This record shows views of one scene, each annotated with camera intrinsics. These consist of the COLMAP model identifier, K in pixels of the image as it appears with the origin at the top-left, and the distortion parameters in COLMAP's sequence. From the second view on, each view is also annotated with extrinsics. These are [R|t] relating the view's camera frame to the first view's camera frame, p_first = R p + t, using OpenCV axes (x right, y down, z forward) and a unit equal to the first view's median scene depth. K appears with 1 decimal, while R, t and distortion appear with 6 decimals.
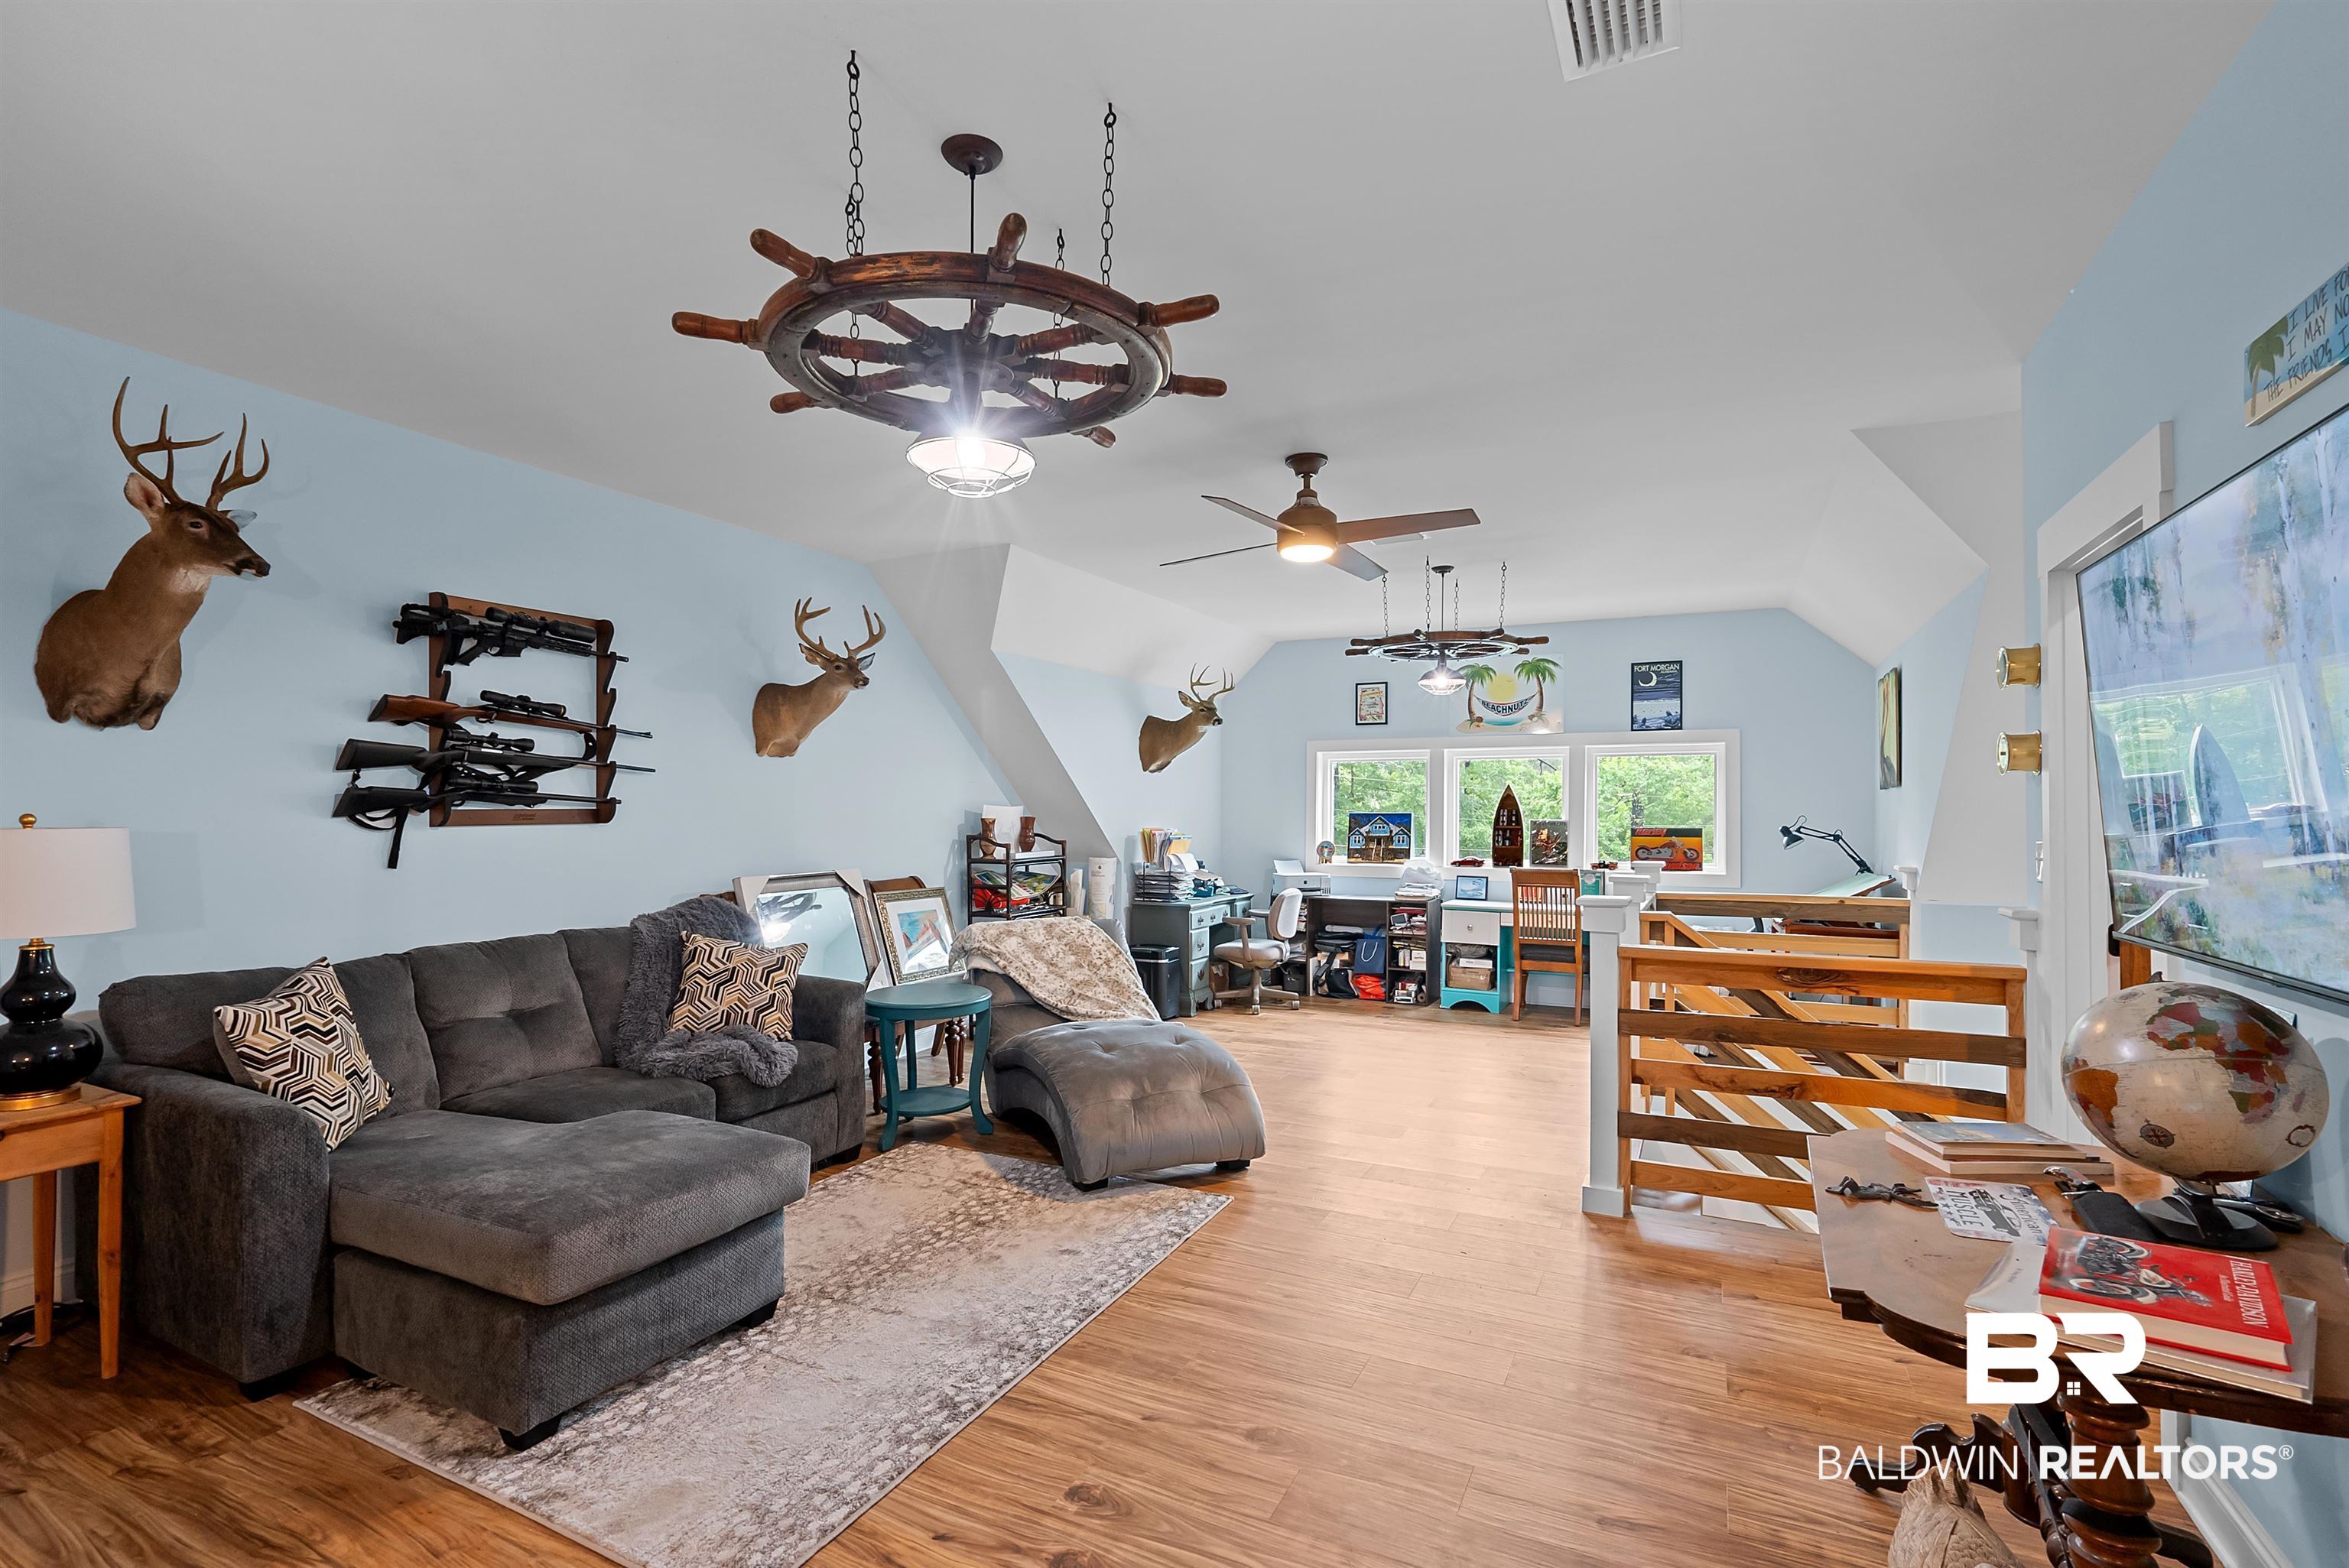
lens RADIAL K [[1073.2, 0, 1143.4], [0, 1073.2, 806.3], [0, 0, 1]] dist [-0.011265, 0.004738]
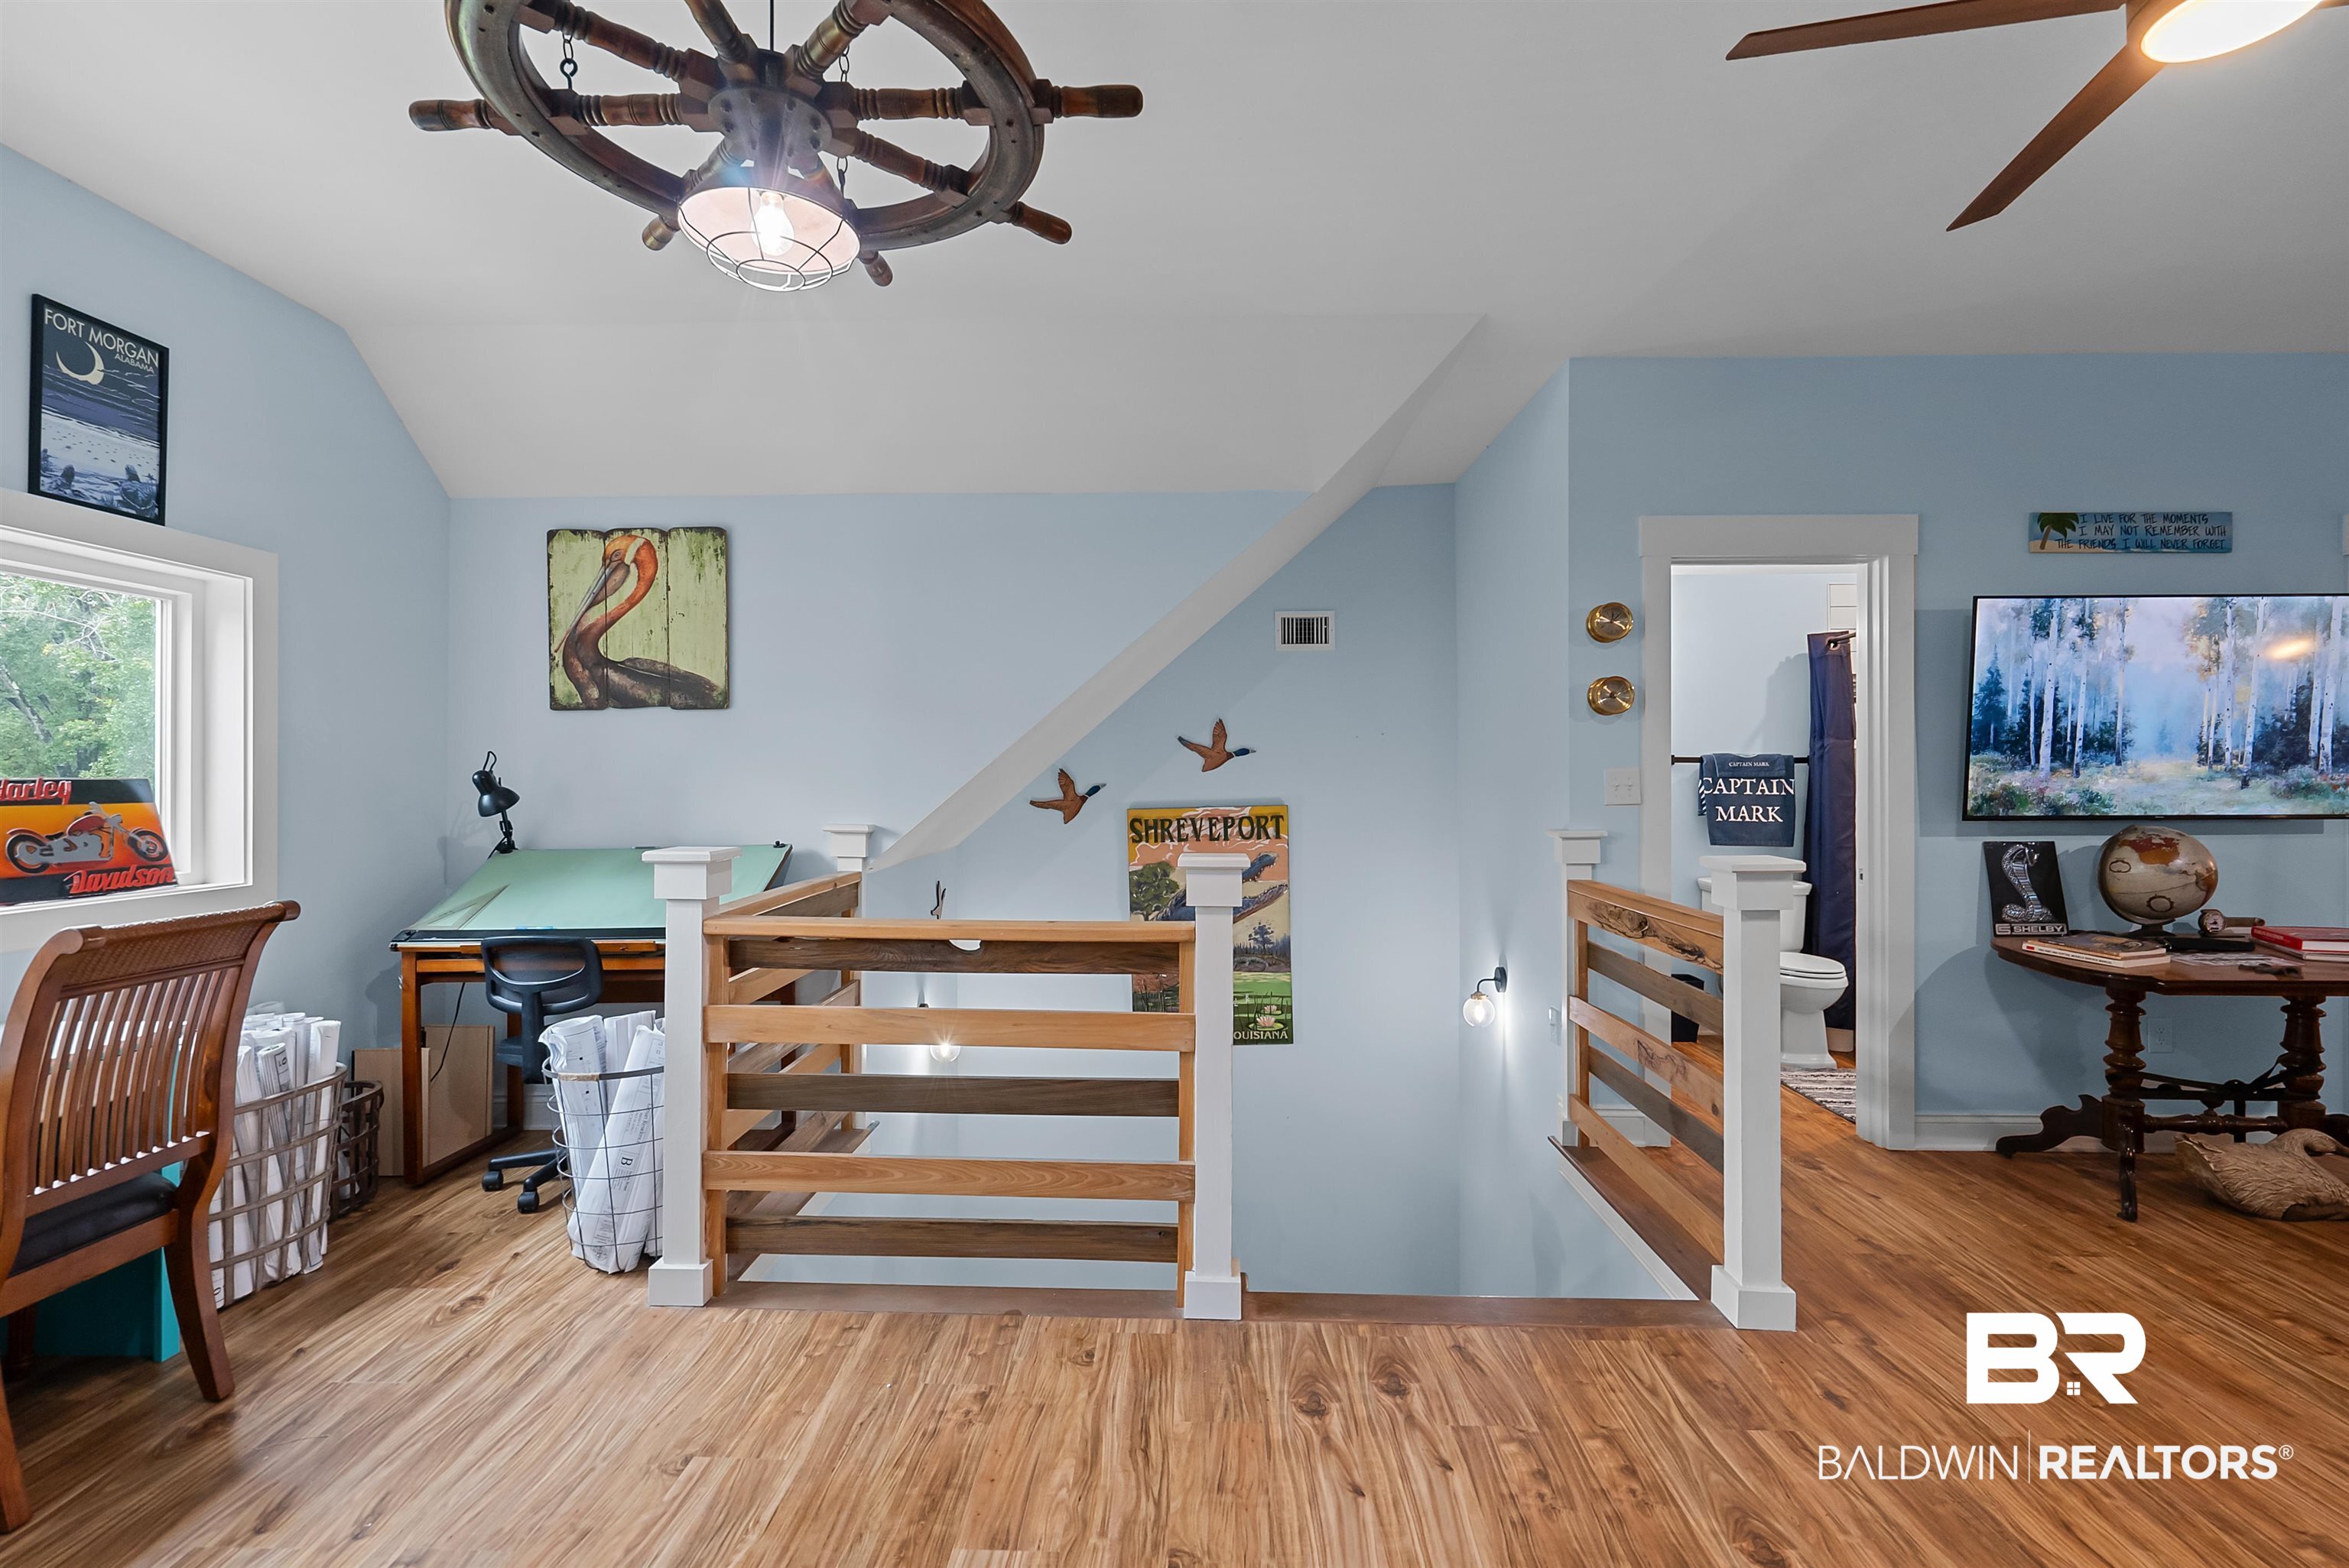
lens RADIAL K [[1073.2, 0, 1174.8], [0, 1073.2, 765.6], [0, 0, 1]] dist [-0.011265, 0.004738]
pose [[-0.448041, 0.010819, 0.893948, -0.010726], [-0.003908, 0.999894, -0.014060, 0.030542], [-0.894005, -0.009793, -0.447951, 1.308777]]
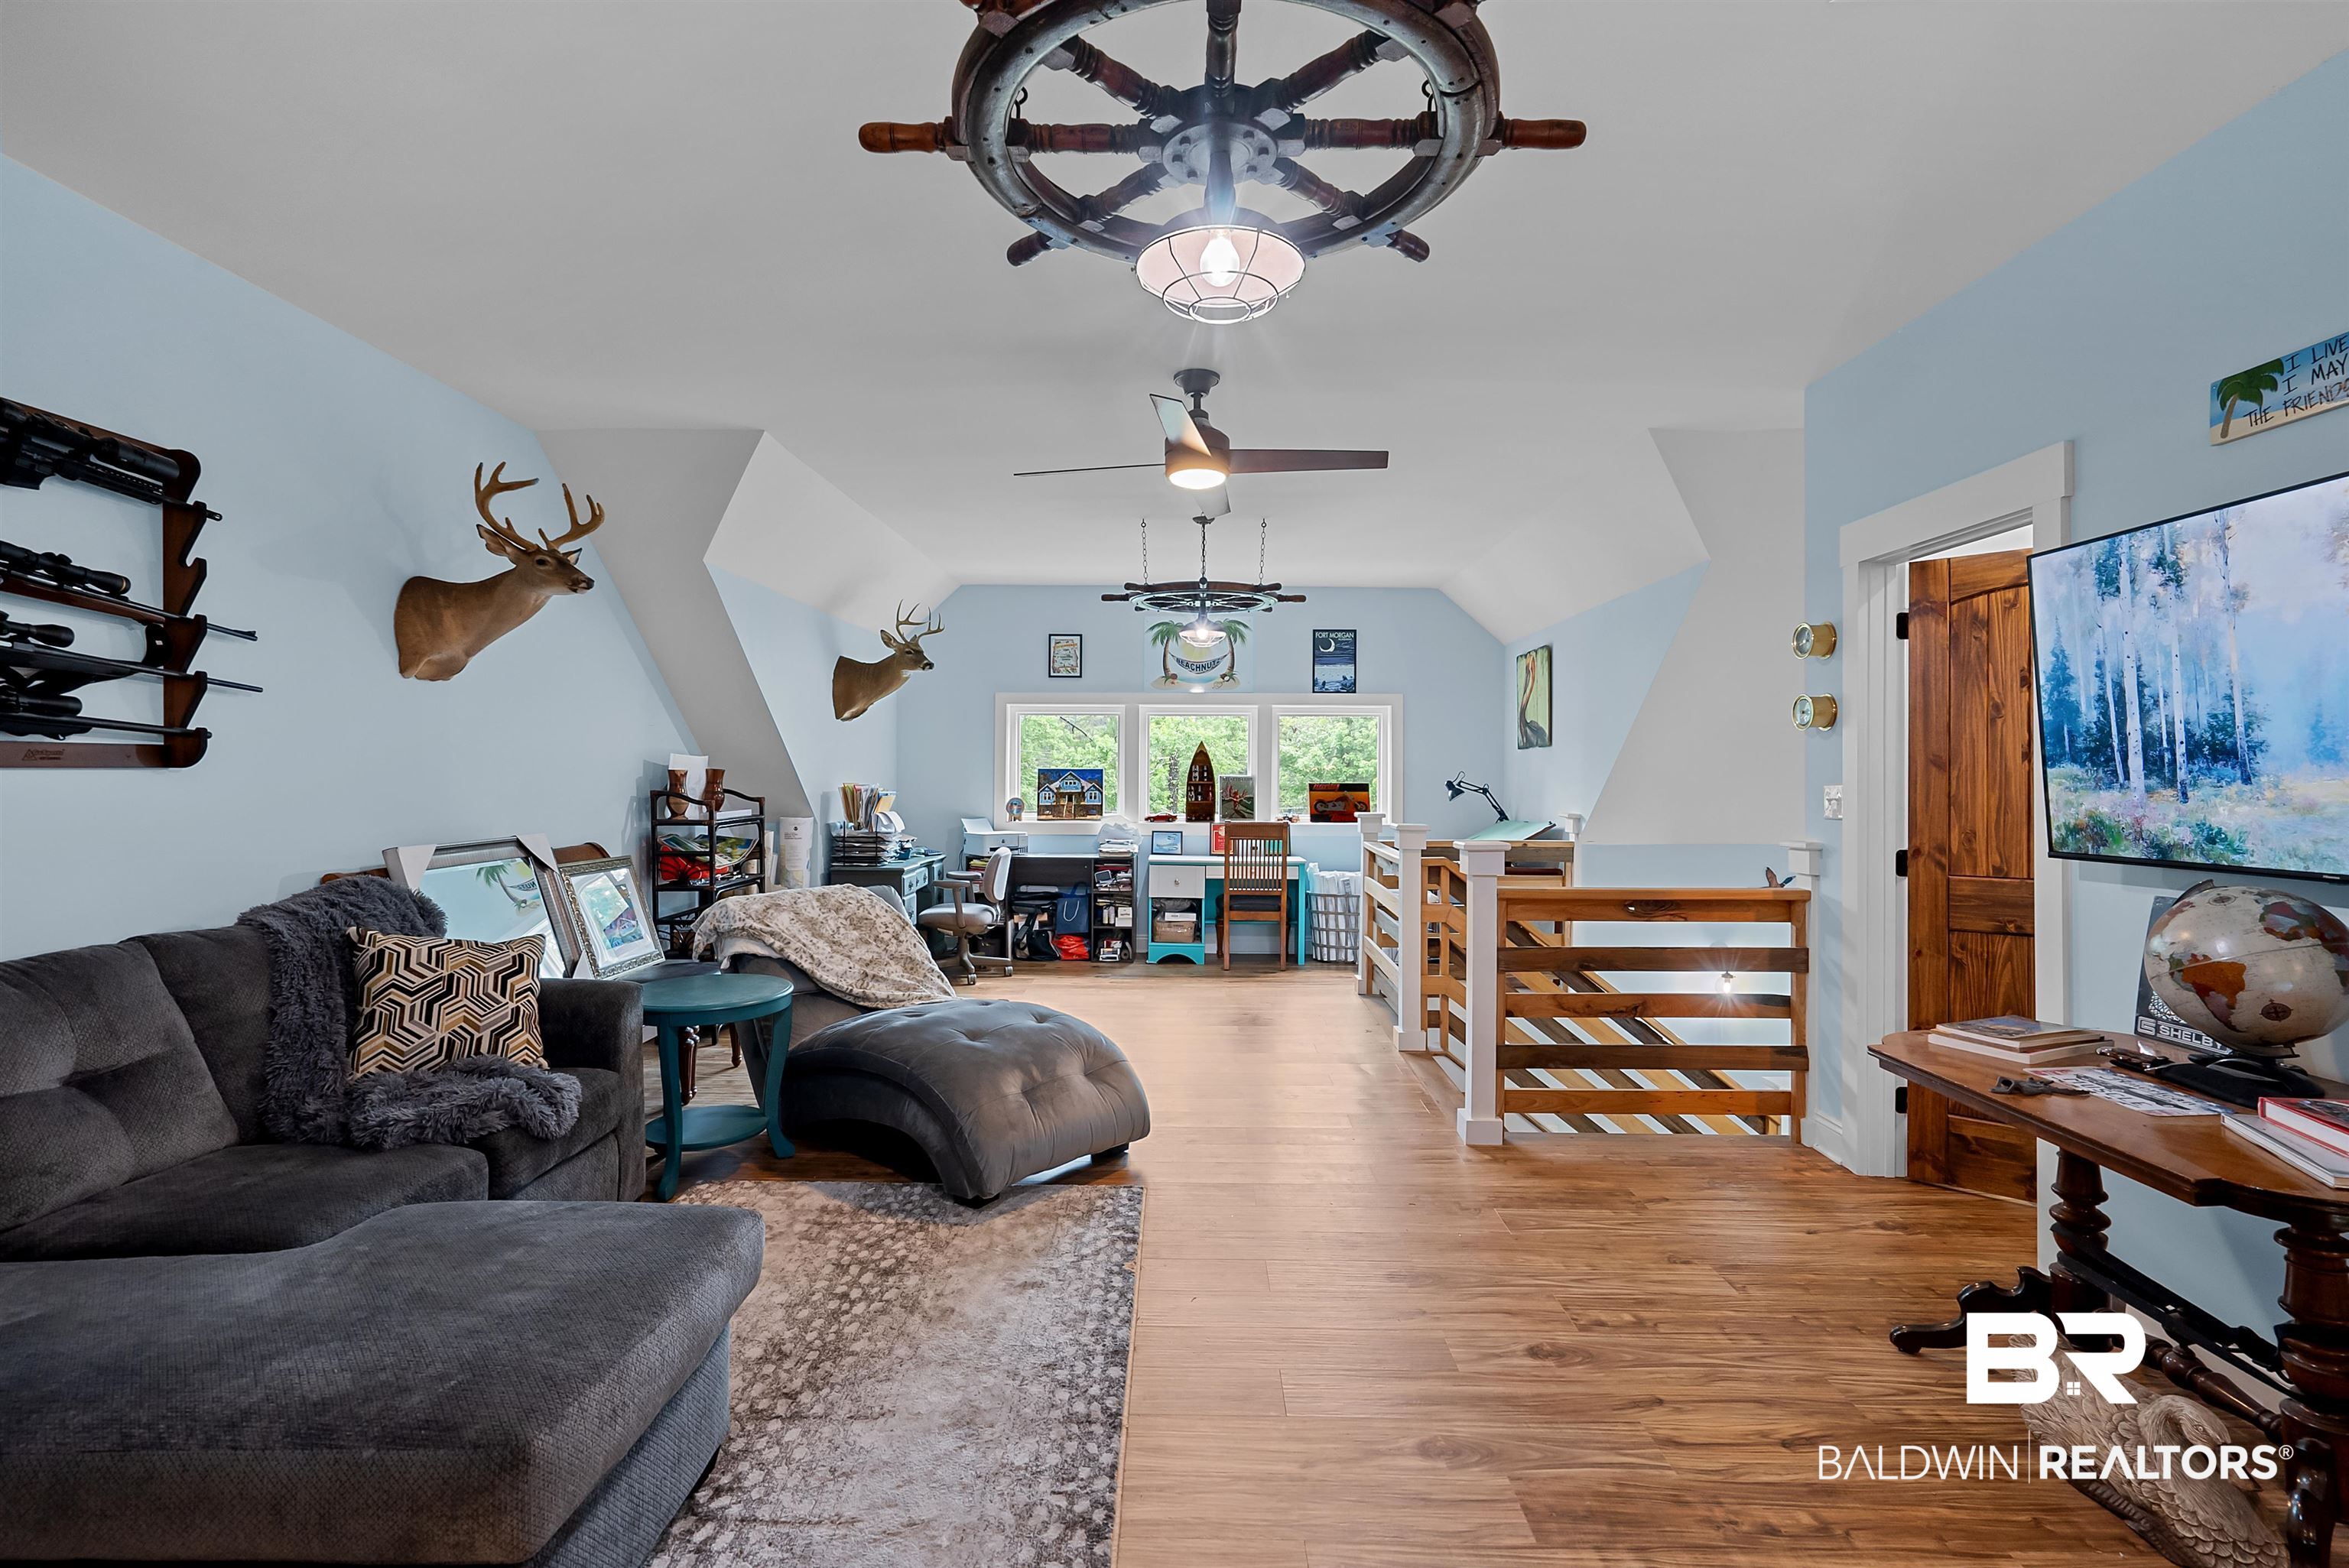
lens RADIAL K [[1073.2, 0, 1154.2], [0, 1073.2, 781.0], [0, 0, 1]] dist [-0.011265, 0.004738]
pose [[0.898584, 0.001158, 0.438800, -0.252993], [-0.005907, 0.999938, 0.009457, 0.014153], [-0.438761, -0.011090, 0.898535, 0.161709]]
